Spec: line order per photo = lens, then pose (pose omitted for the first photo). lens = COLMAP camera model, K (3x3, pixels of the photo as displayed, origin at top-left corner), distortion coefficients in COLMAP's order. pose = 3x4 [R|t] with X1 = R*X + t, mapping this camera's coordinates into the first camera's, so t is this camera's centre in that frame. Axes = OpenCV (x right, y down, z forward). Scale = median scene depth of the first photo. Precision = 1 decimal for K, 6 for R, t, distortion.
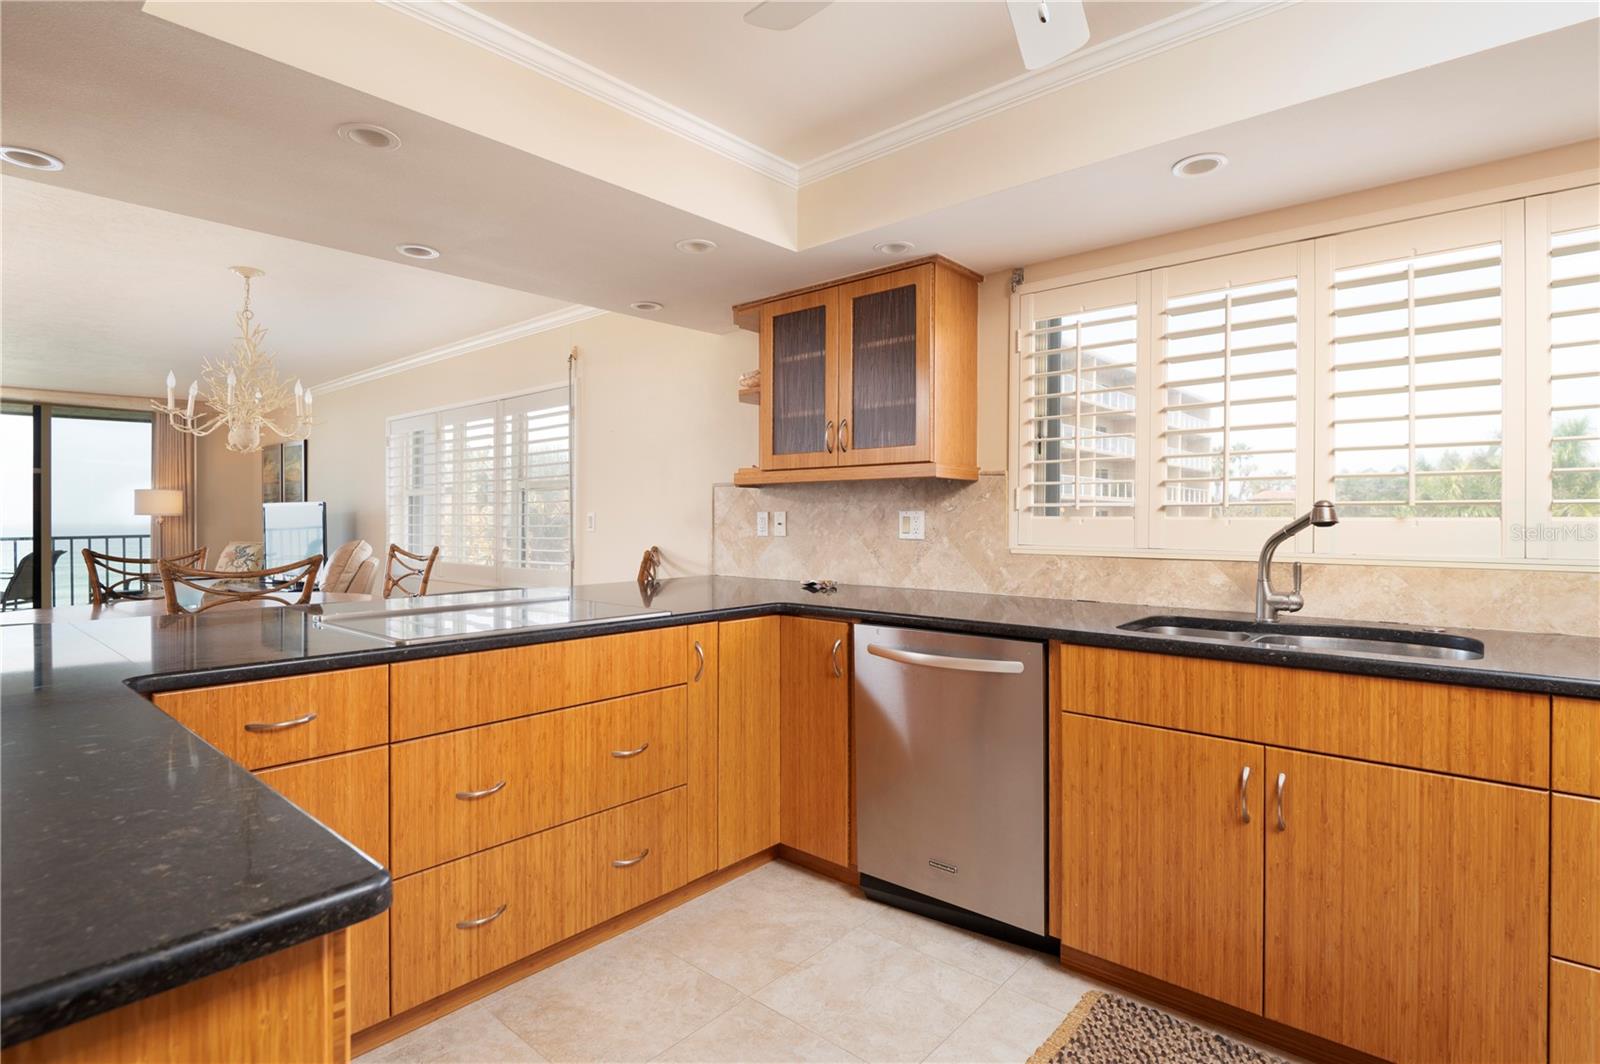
lens RADIAL K [[804.9, 0, 791.2], [0, 804.9, 513.2], [0, 0, 1]] dist [-0.001144, -0.000347]
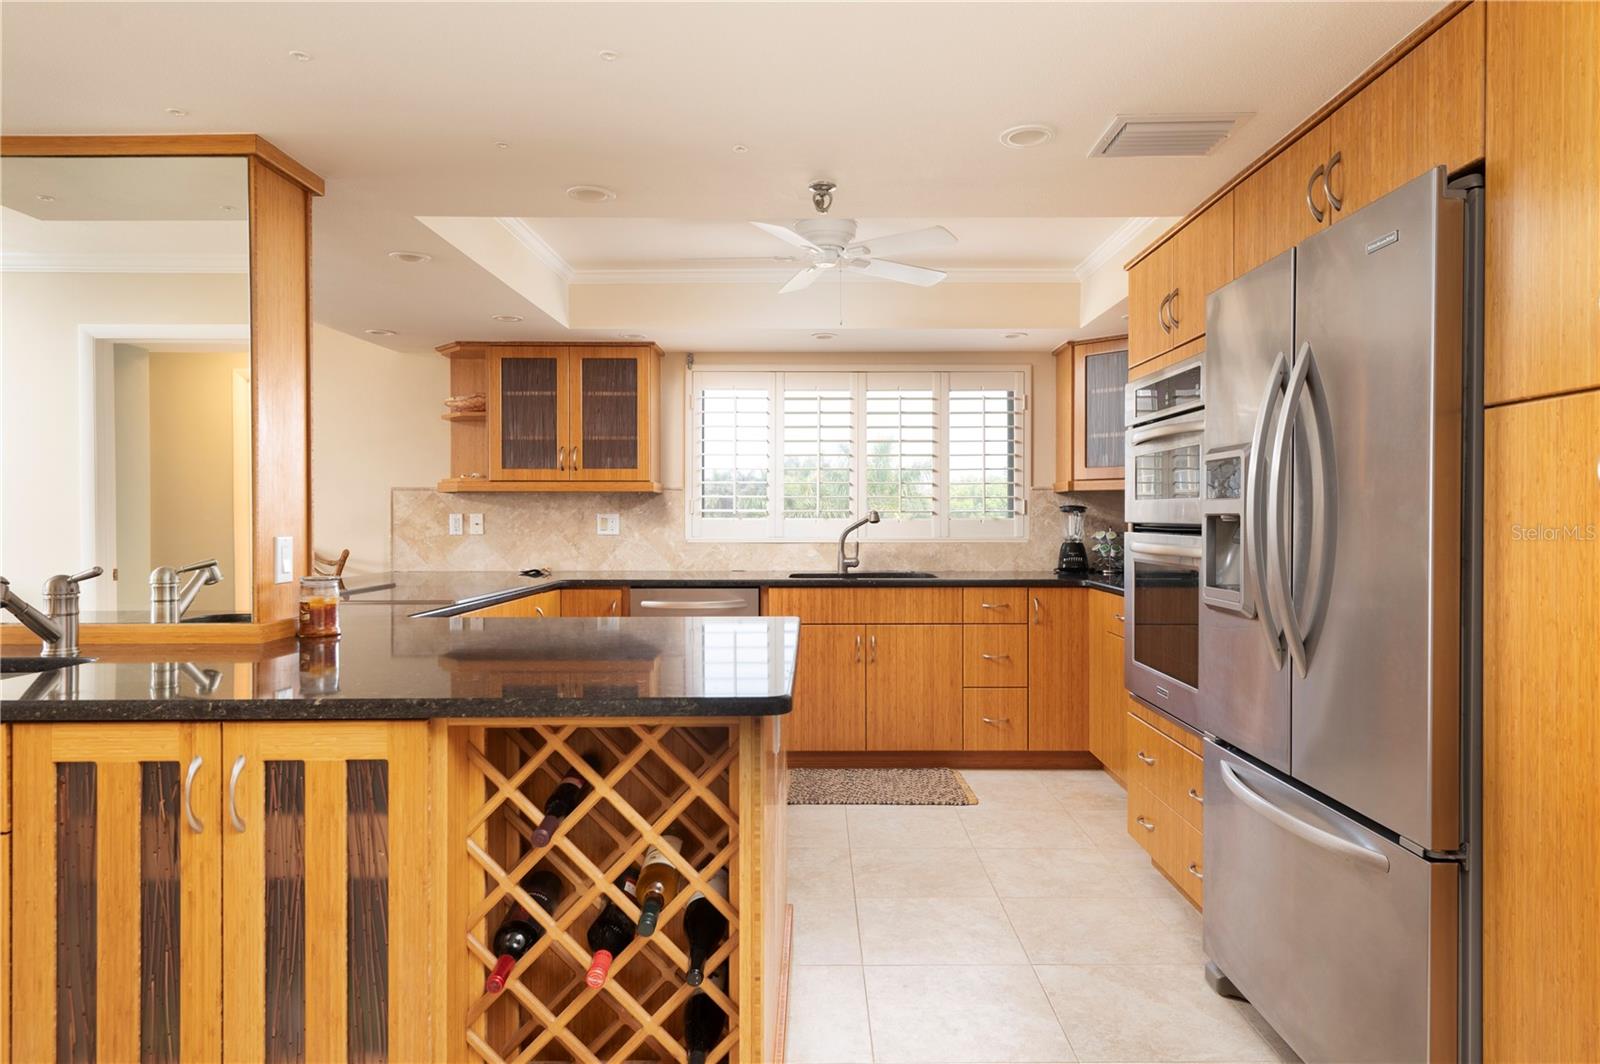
lens RADIAL K [[969.5, 0, 829.6], [0, 969.5, 511.3], [0, 0, 1]] dist [0.011727, 0.002714]
pose [[0.742885, 0.004648, 0.669403, -0.712226], [-0.003387, 0.999989, -0.003185, -0.003579], [-0.669411, 0.000099, 0.742893, -0.502264]]
